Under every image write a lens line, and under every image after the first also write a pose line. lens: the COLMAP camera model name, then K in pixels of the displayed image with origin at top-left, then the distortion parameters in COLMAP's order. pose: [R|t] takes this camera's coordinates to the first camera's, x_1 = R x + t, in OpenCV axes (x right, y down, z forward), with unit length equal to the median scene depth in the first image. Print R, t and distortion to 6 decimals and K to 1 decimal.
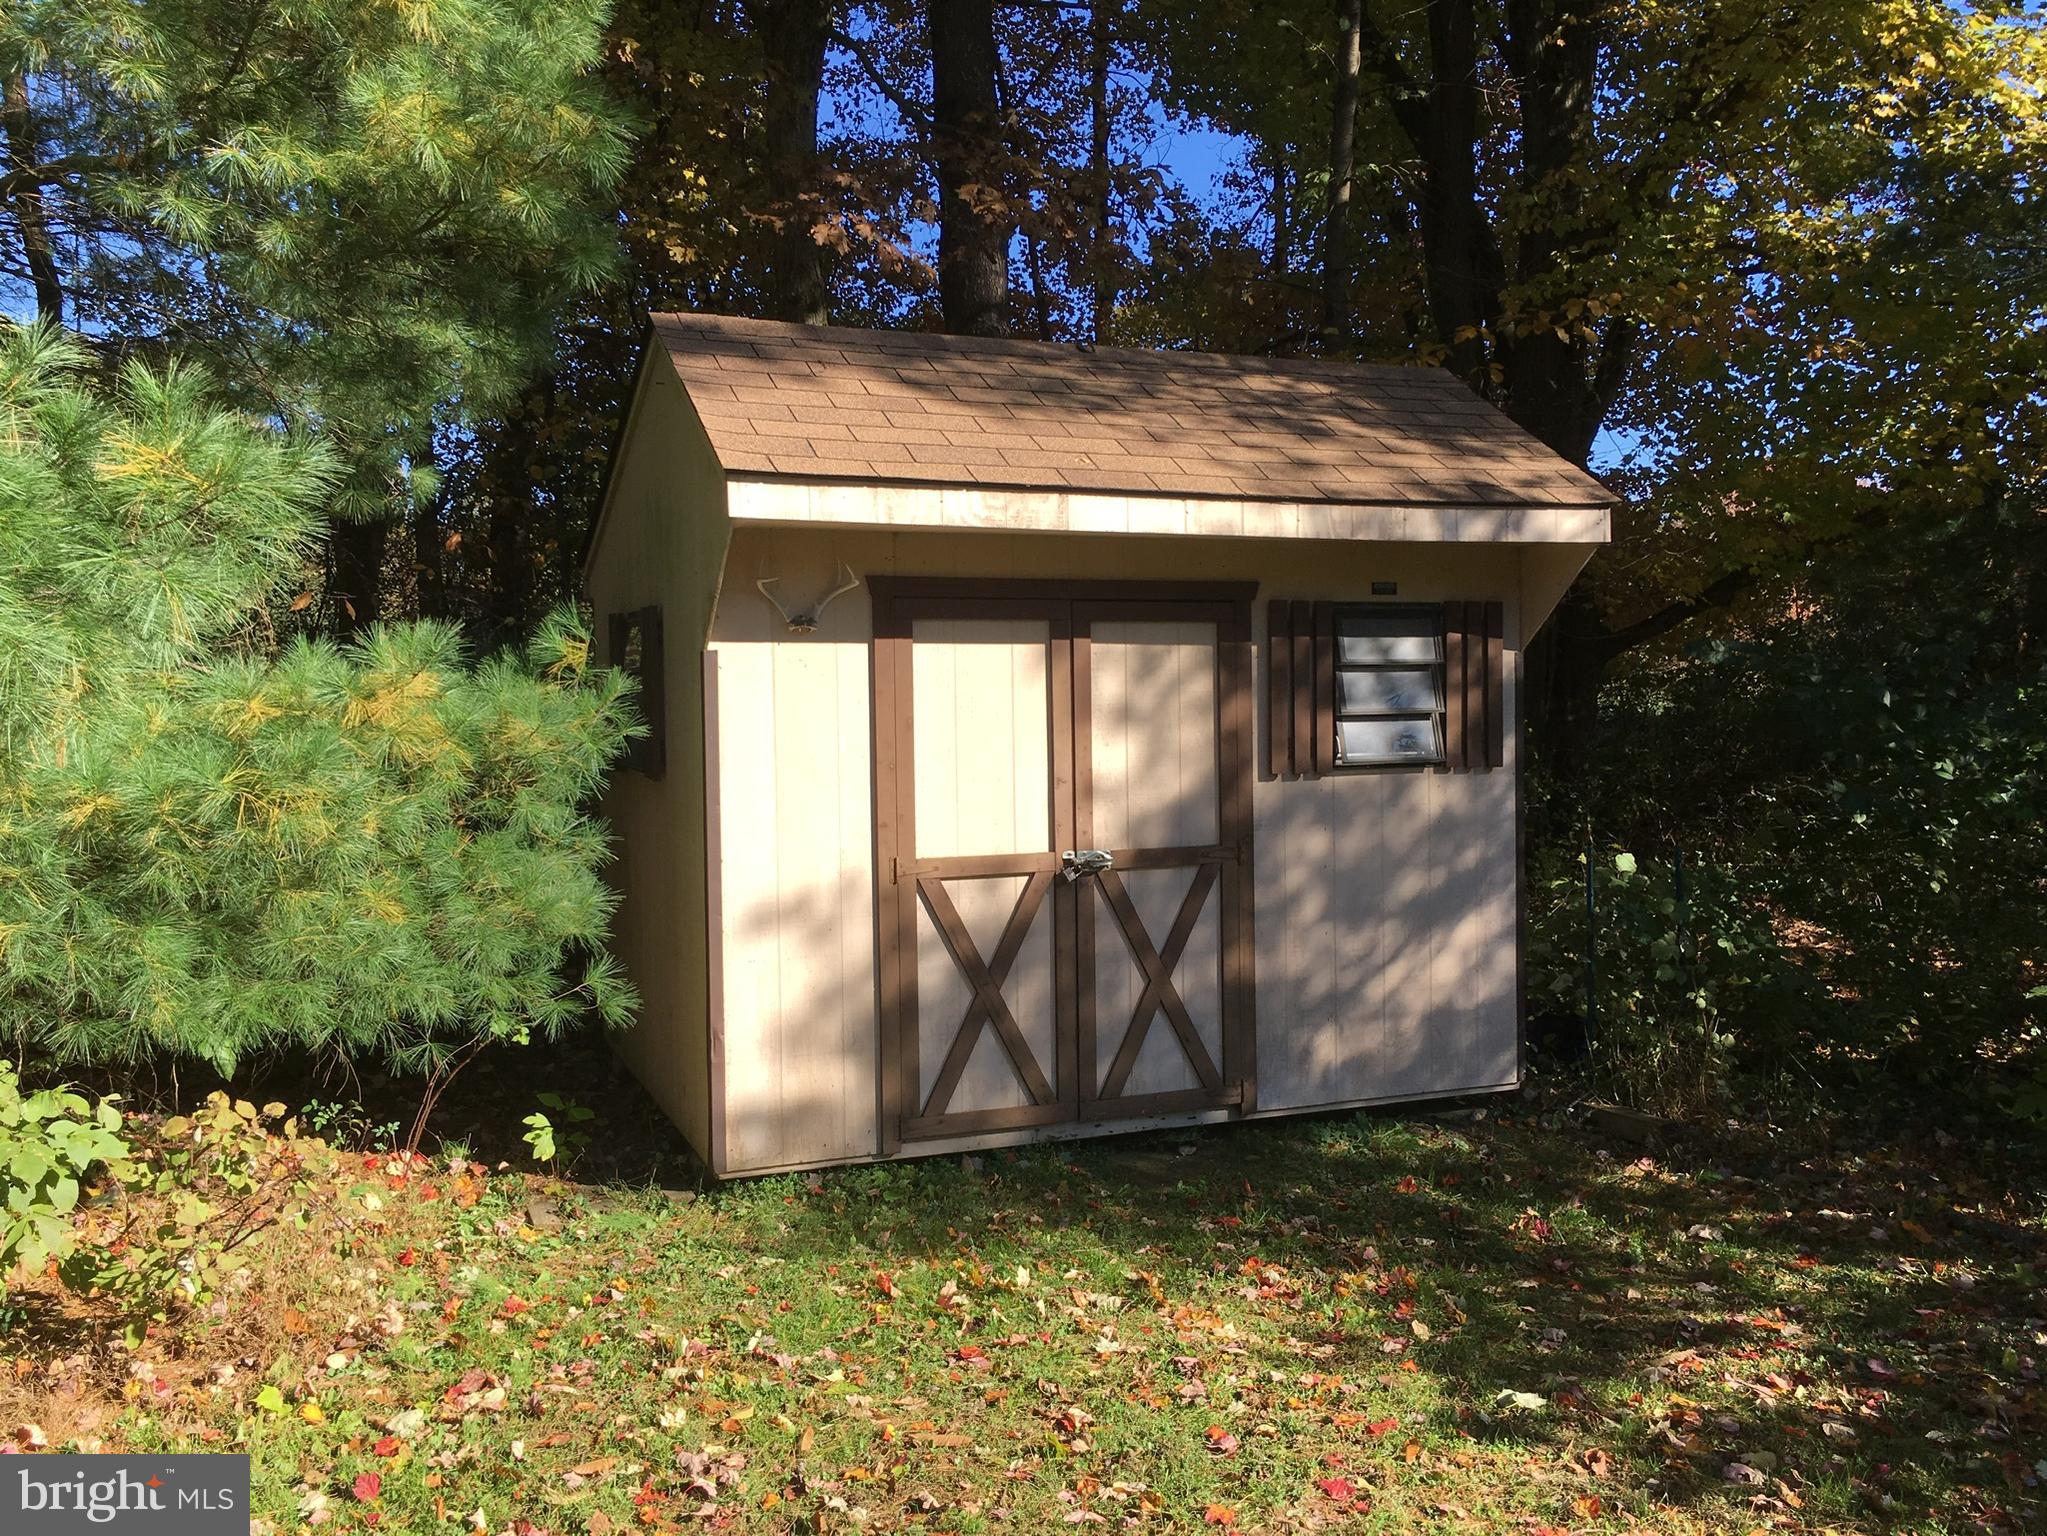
lens RADIAL K [[1730.0, 0, 1025.4], [0, 1730.0, 767.1], [0, 0, 1]] dist [0.047908, -0.006550]
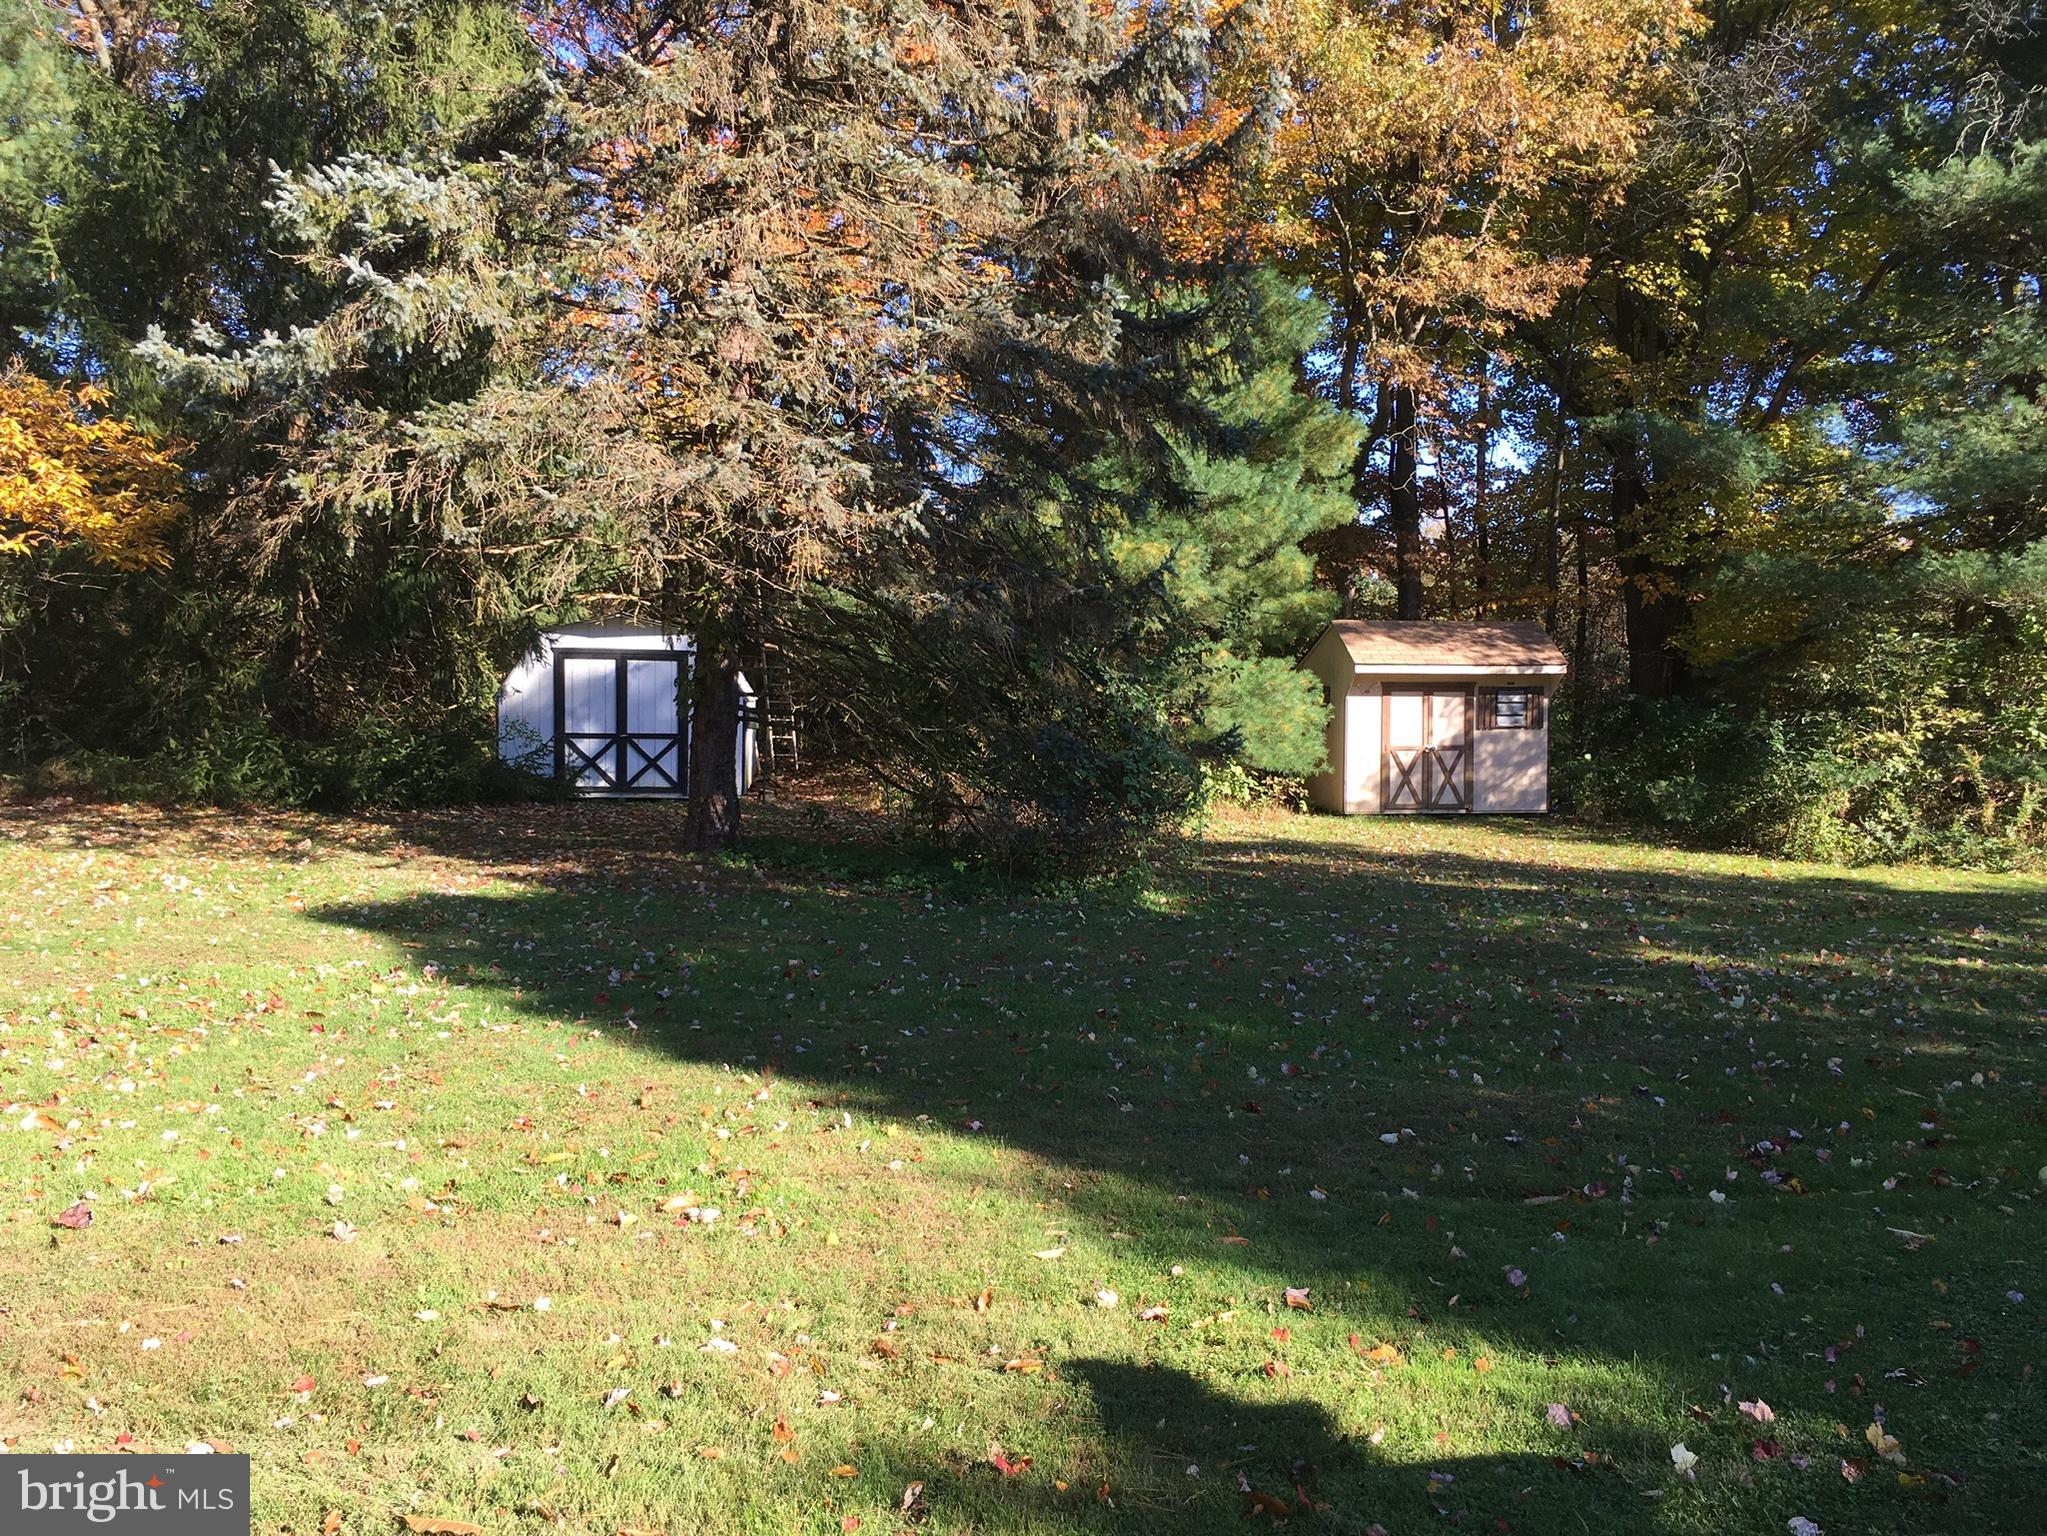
lens RADIAL K [[1730.0, 0, 1032.0], [0, 1730.0, 773.7], [0, 0, 1]] dist [0.047908, -0.006550]
pose [[0.971528, 0.024114, -0.235694, 0.086538], [-0.024257, 0.999703, 0.002293, 0.127197], [0.235679, 0.003489, 0.971825, -3.293595]]
